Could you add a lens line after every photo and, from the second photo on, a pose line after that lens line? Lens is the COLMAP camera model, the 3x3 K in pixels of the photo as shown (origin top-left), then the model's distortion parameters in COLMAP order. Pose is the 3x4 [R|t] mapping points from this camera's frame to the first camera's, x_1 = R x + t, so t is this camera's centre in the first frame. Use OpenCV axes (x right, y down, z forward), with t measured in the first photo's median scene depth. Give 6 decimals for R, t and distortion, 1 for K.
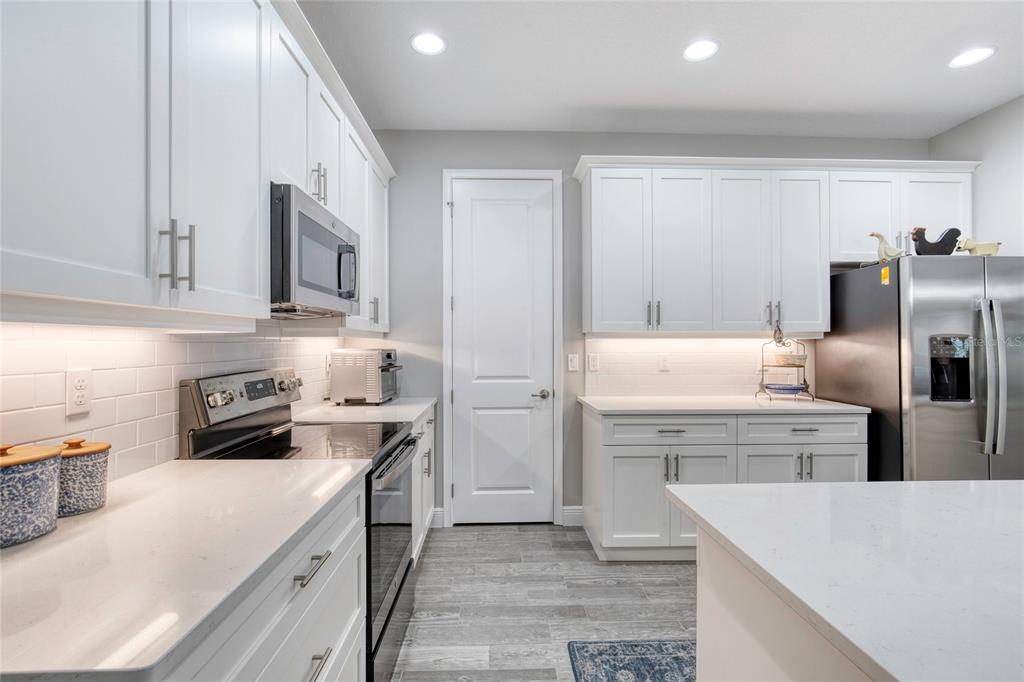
lens RADIAL K [[470.4, 0, 537.7], [0, 470.4, 342.2], [0, 0, 1]] dist [0.000553, 0.000085]
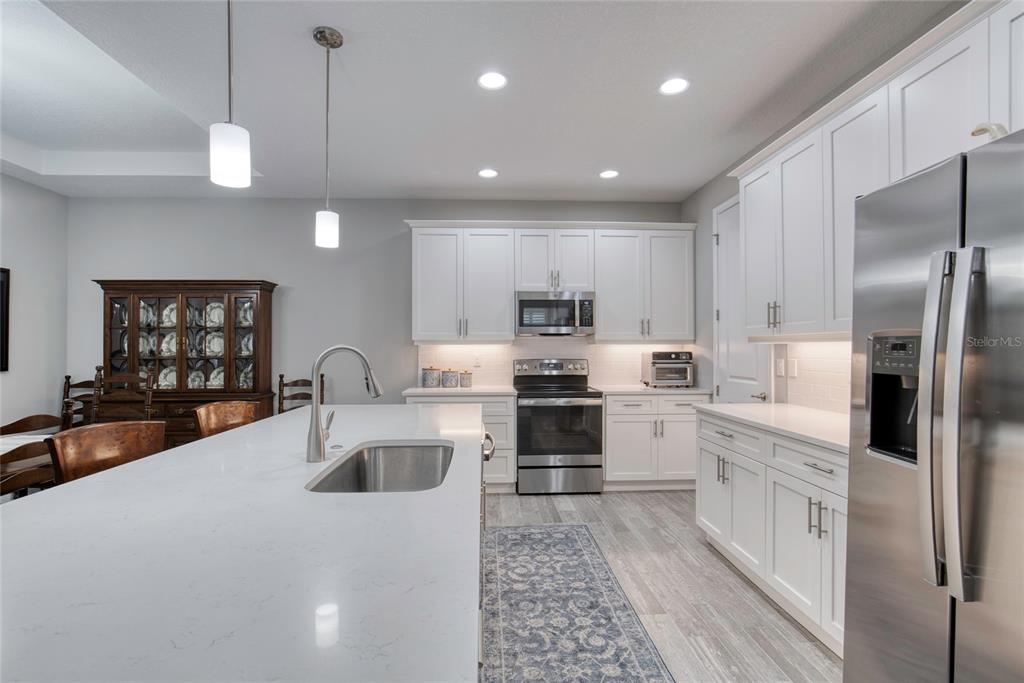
lens RADIAL K [[493.3, 0, 485.6], [0, 493.3, 344.2], [0, 0, 1]] dist [-0.000461, 0.000177]
pose [[-0.038830, -0.006638, -0.999224, 1.317628], [0.005072, 0.999964, -0.006840, -0.000399], [0.999233, -0.005334, -0.038795, 0.509464]]
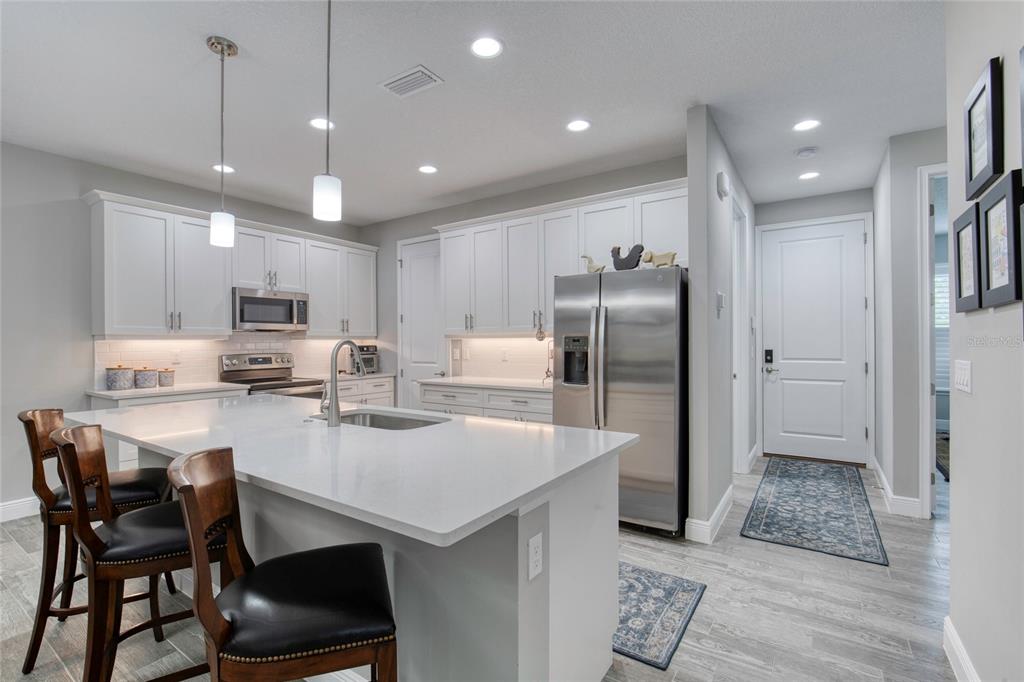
lens RADIAL K [[487.9, 0, 535.6], [0, 487.9, 343.9], [0, 0, 1]] dist [-0.004429, -0.000897]
pose [[0.807645, -0.002184, -0.589665, 1.458218], [0.008333, 0.999936, 0.007711, -0.000460], [0.589611, -0.011141, 0.807611, -0.170855]]
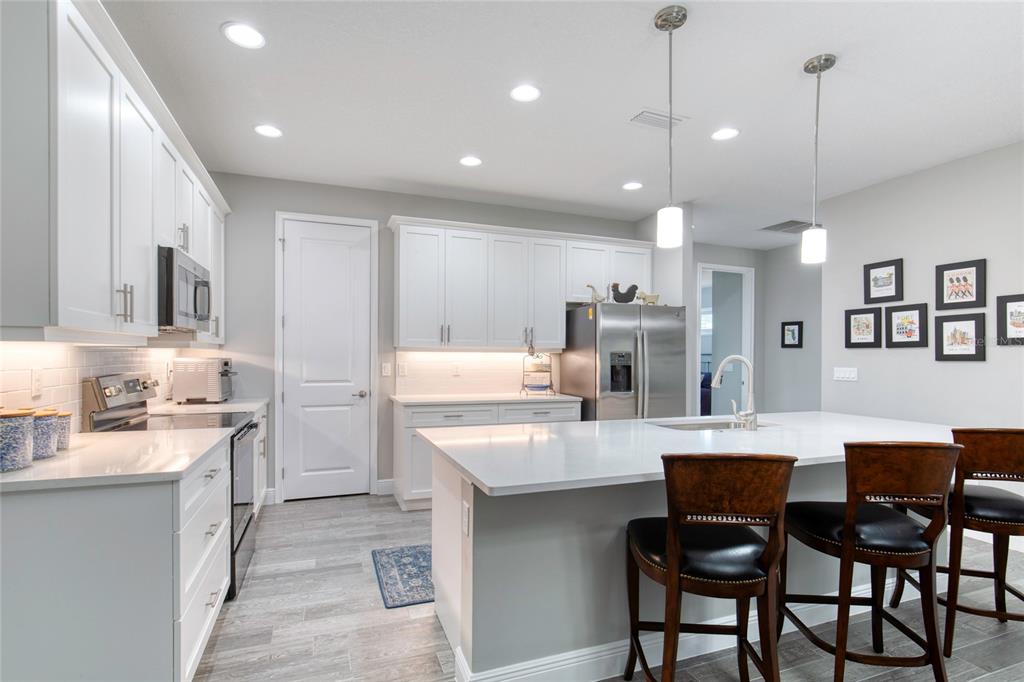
lens RADIAL K [[471.2, 0, 528.9], [0, 471.2, 359.1], [0, 0, 1]] dist [-0.000535, 0.000490]
pose [[0.948154, 0.005486, 0.317763, 0.041135], [-0.008838, 0.999919, 0.009107, -0.000921], [-0.317687, -0.011443, 0.948127, -0.428583]]
